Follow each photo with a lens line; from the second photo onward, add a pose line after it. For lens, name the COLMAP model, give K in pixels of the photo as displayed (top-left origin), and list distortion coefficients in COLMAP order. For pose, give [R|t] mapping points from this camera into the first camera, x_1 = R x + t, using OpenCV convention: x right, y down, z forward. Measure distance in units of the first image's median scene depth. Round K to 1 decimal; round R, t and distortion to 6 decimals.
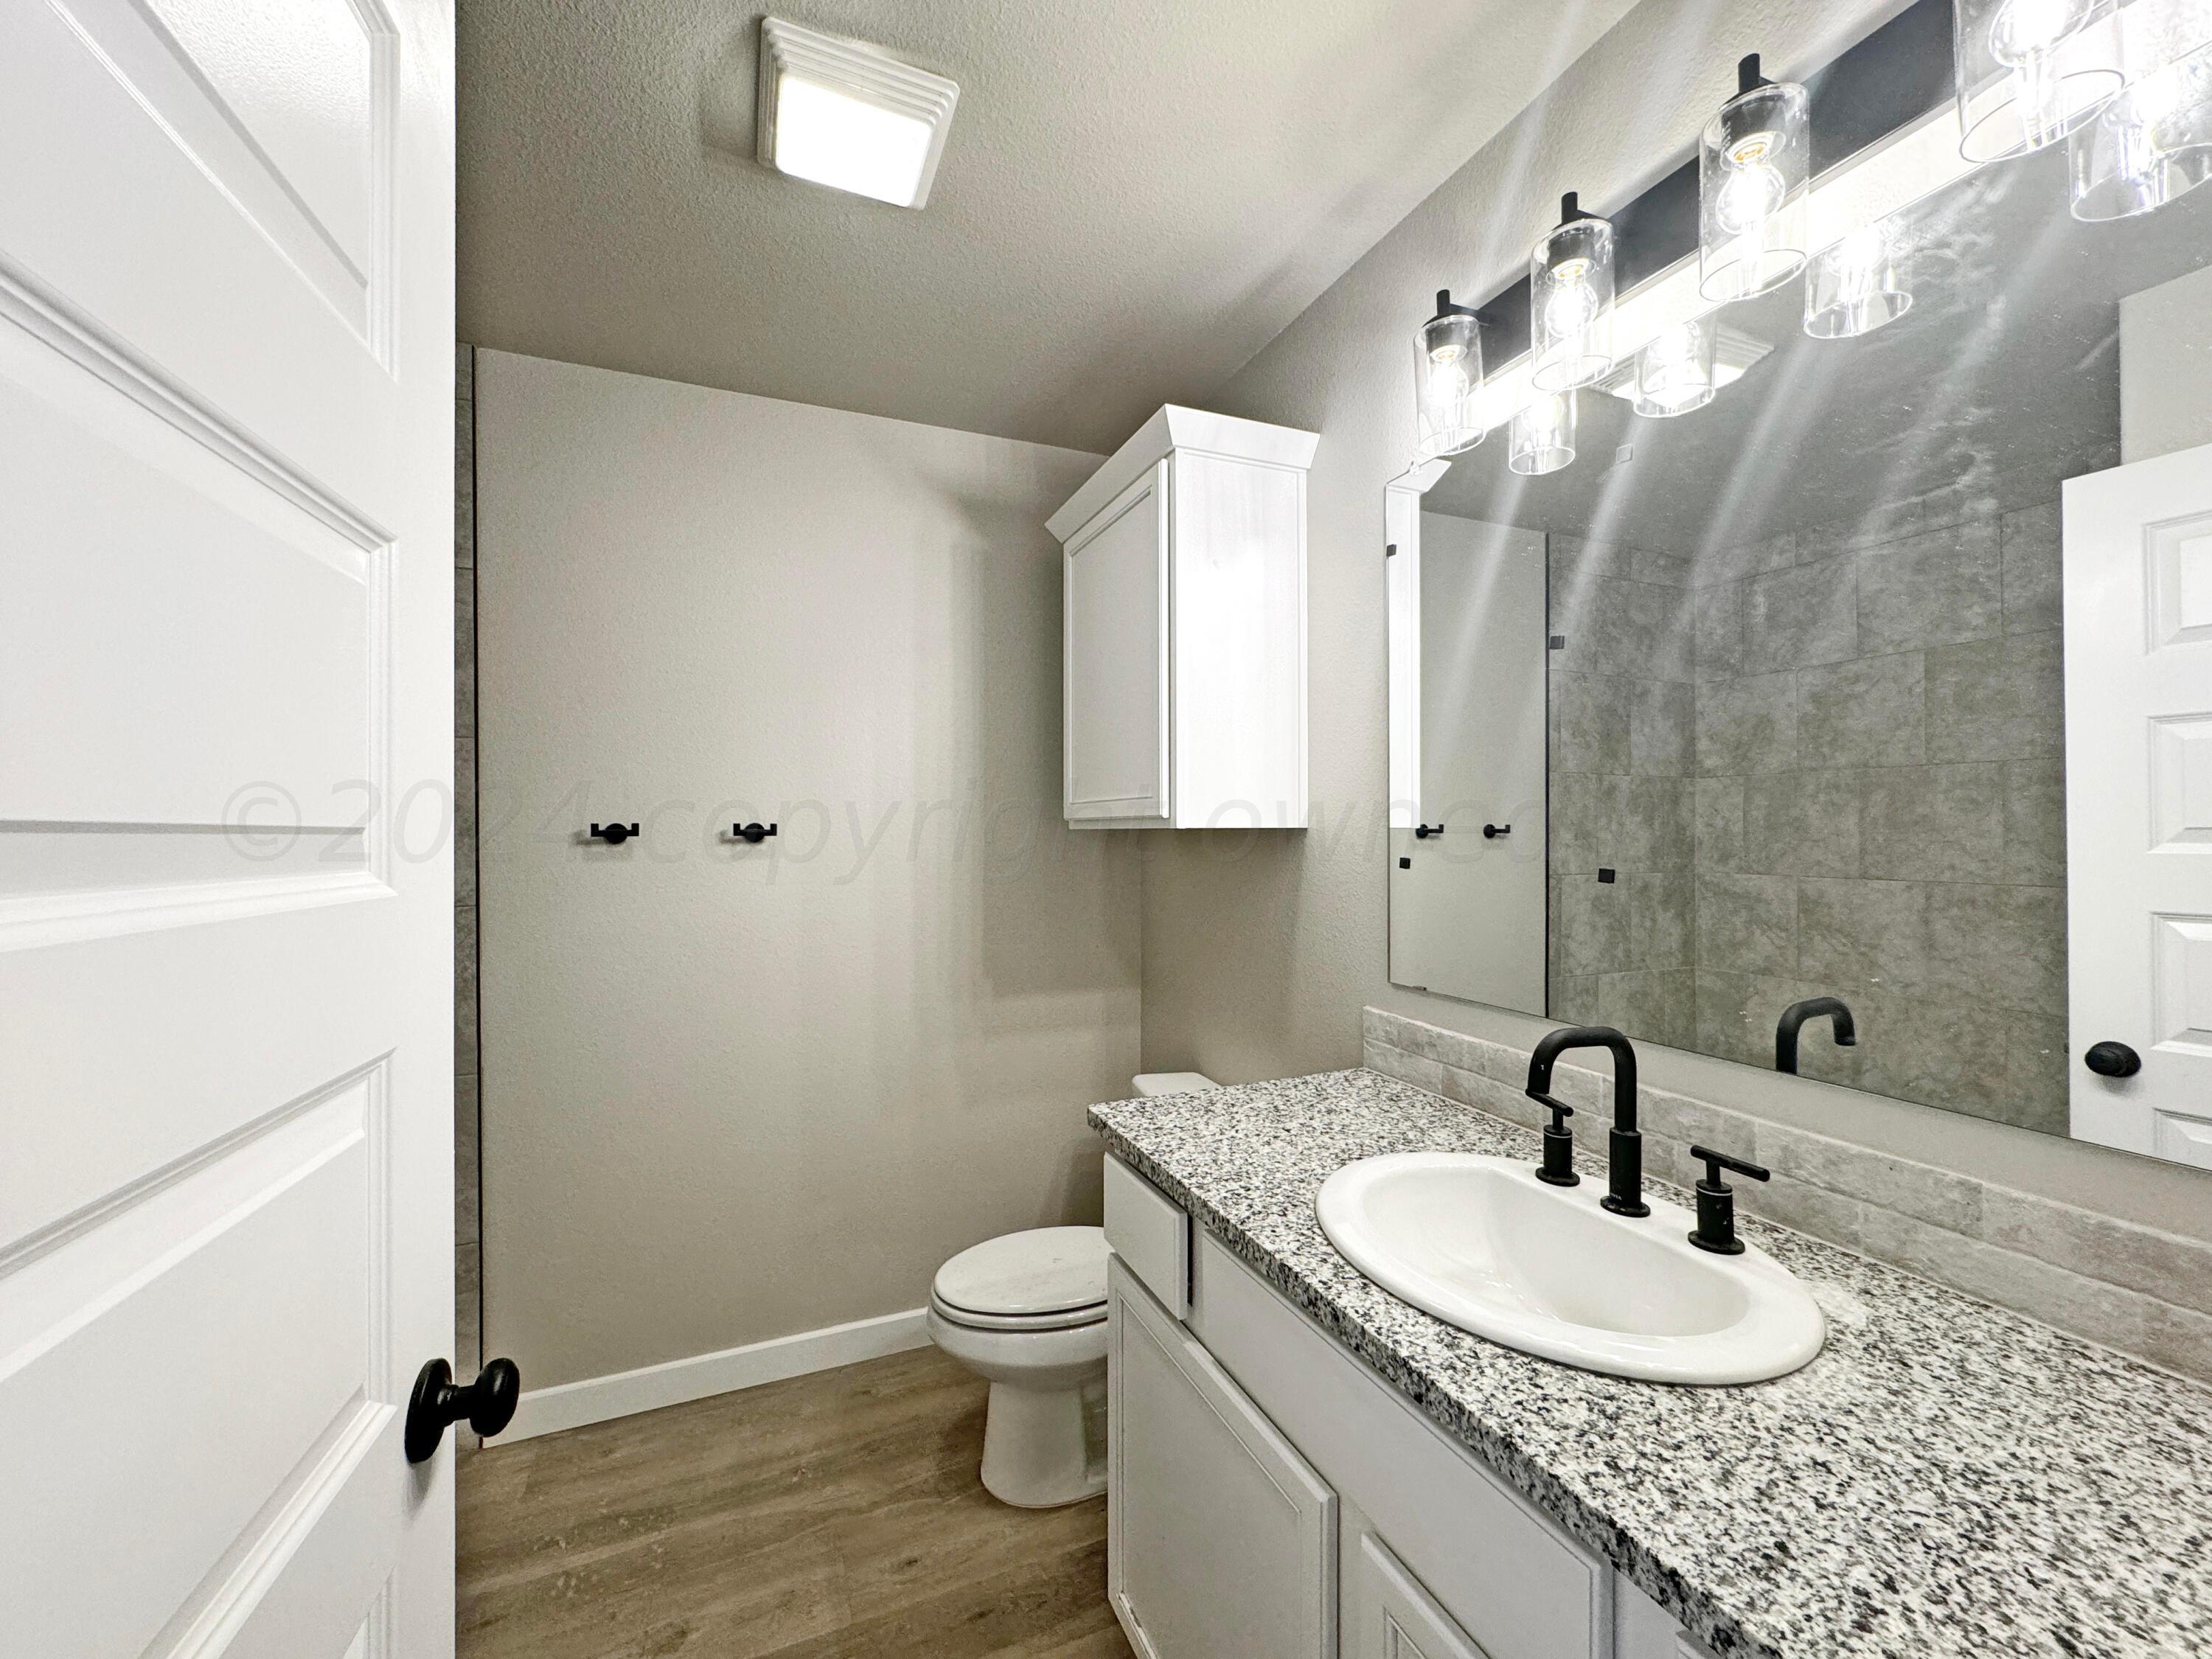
lens RADIAL K [[882.5, 0, 1103.0], [0, 882.5, 827.3], [0, 0, 1]] dist [-0.001712, -0.000112]
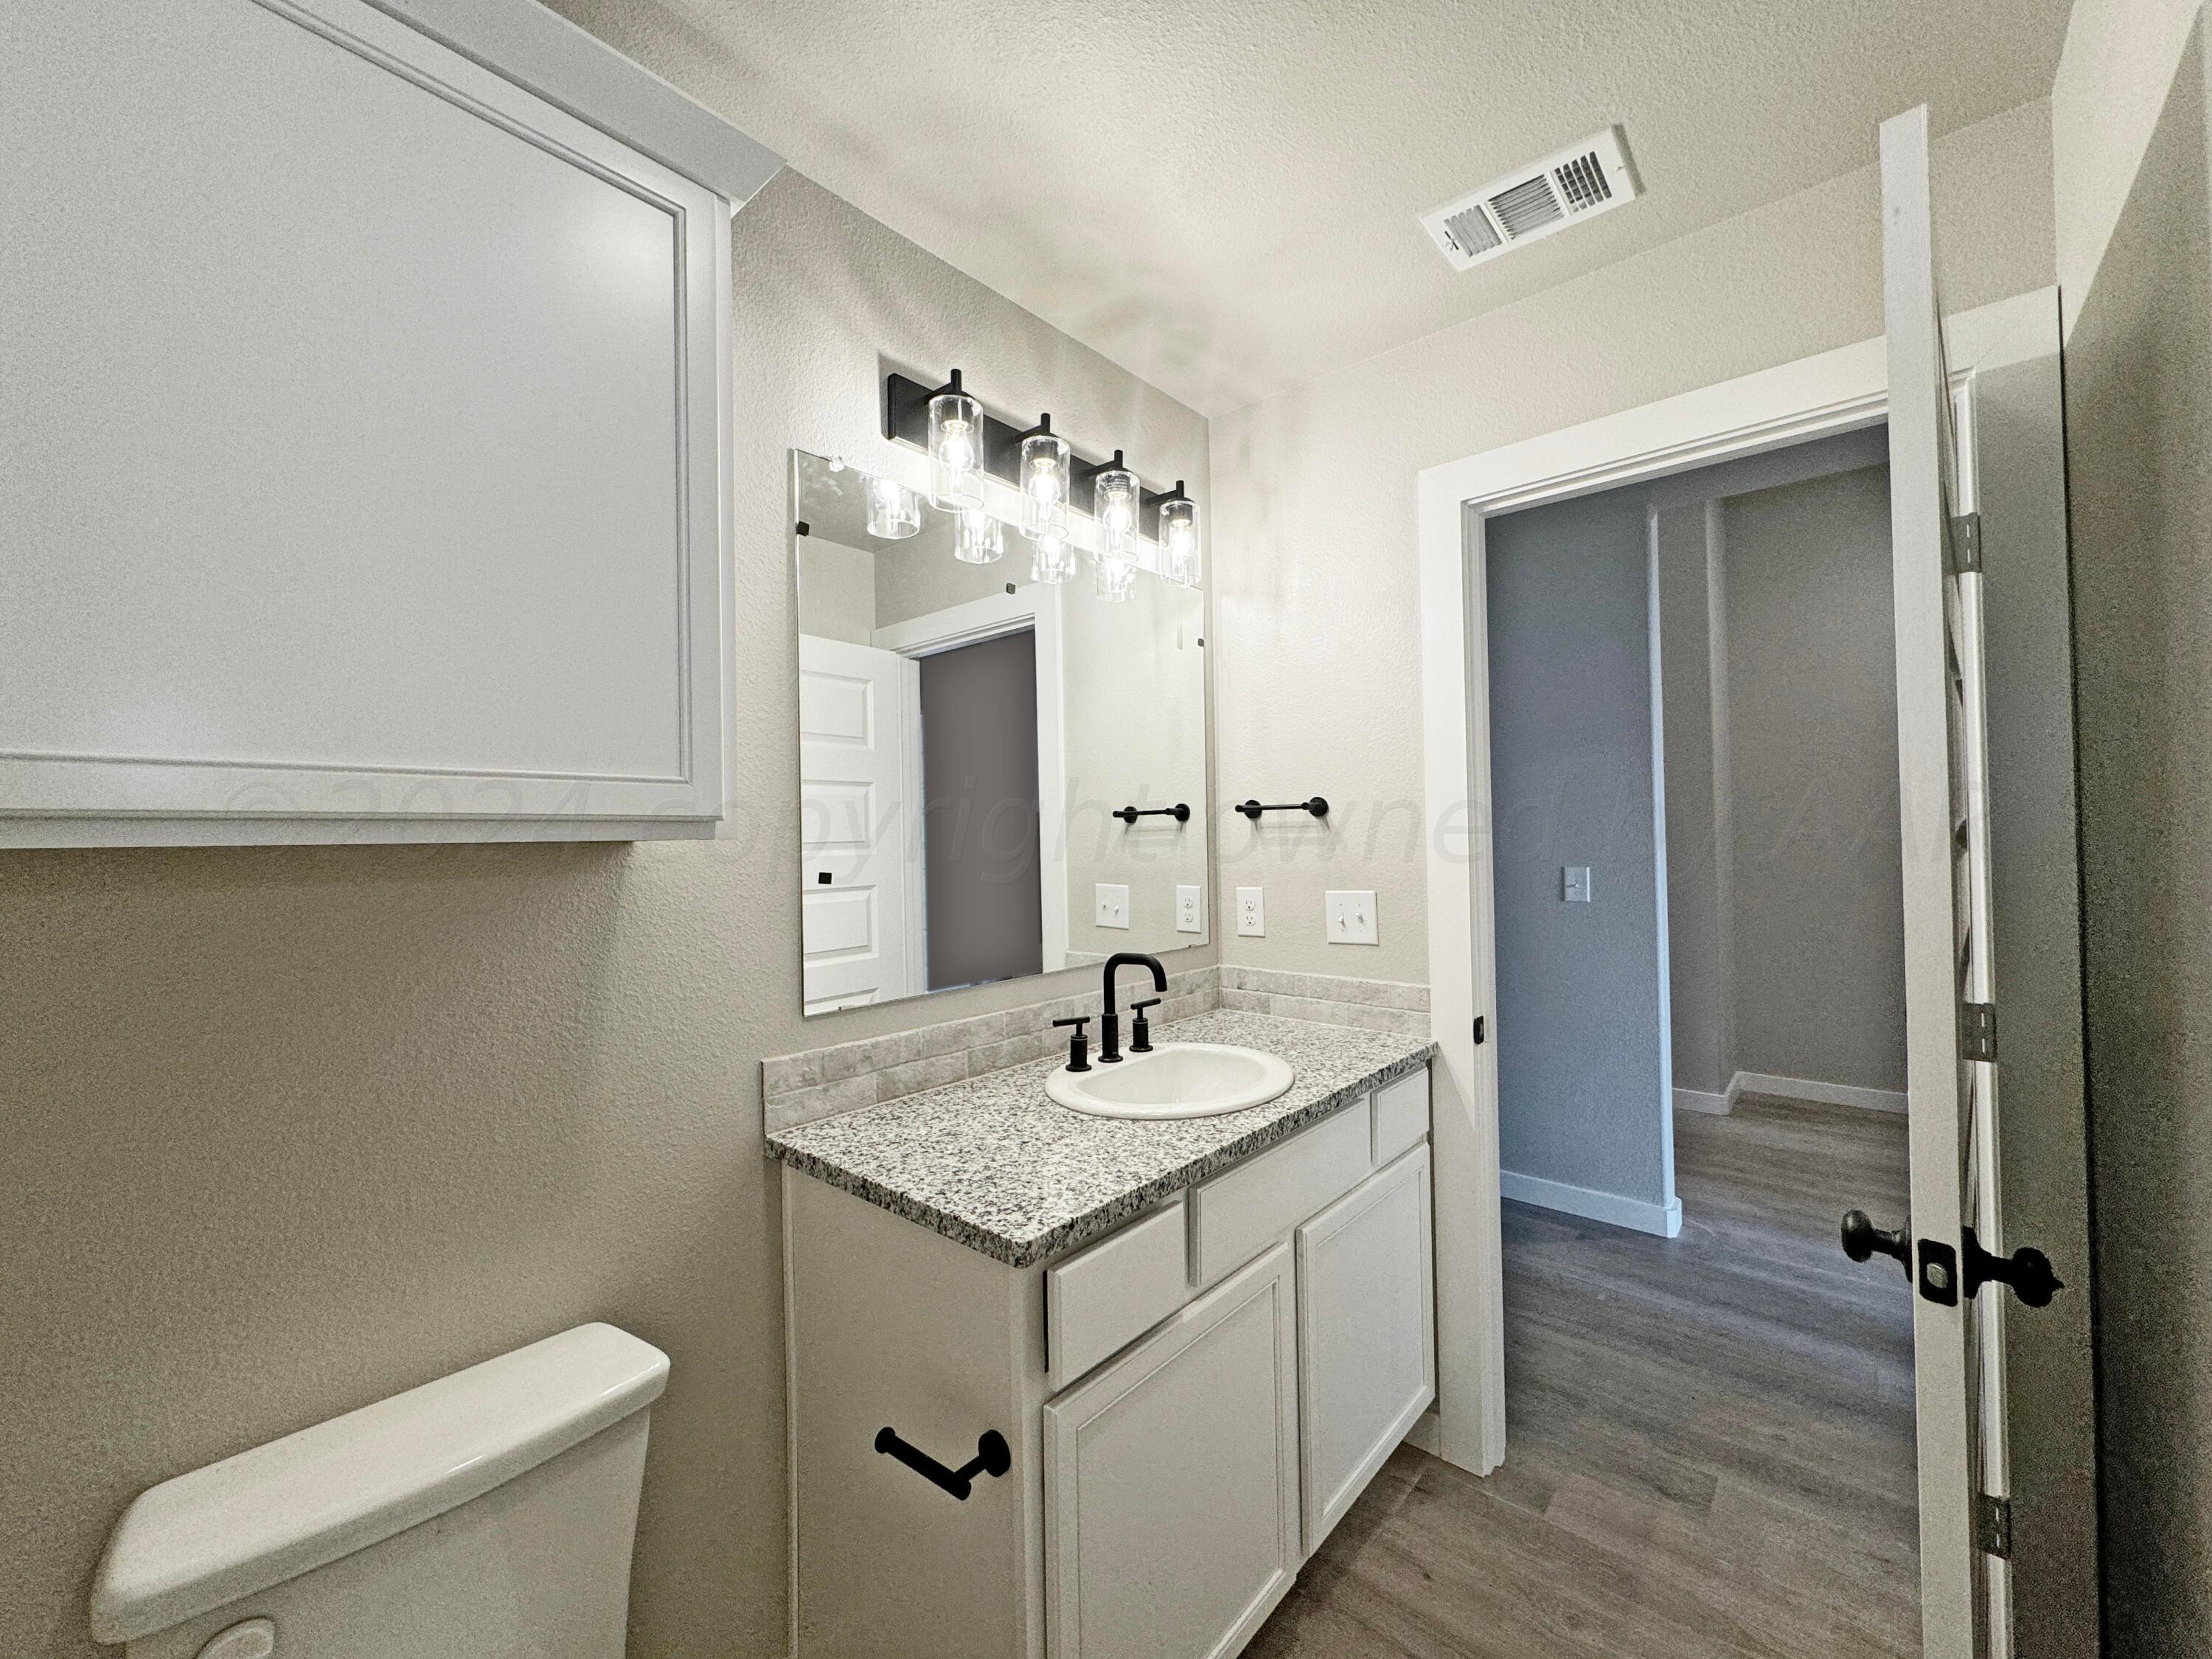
lens RADIAL K [[882.5, 0, 1103.0], [0, 882.5, 827.3], [0, 0, 1]] dist [-0.001712, -0.000112]
pose [[-0.442804, 0.024492, 0.896284, -0.710219], [0.016279, 0.999682, -0.019275, 0.012390], [-0.896471, 0.006055, -0.443061, 1.338685]]
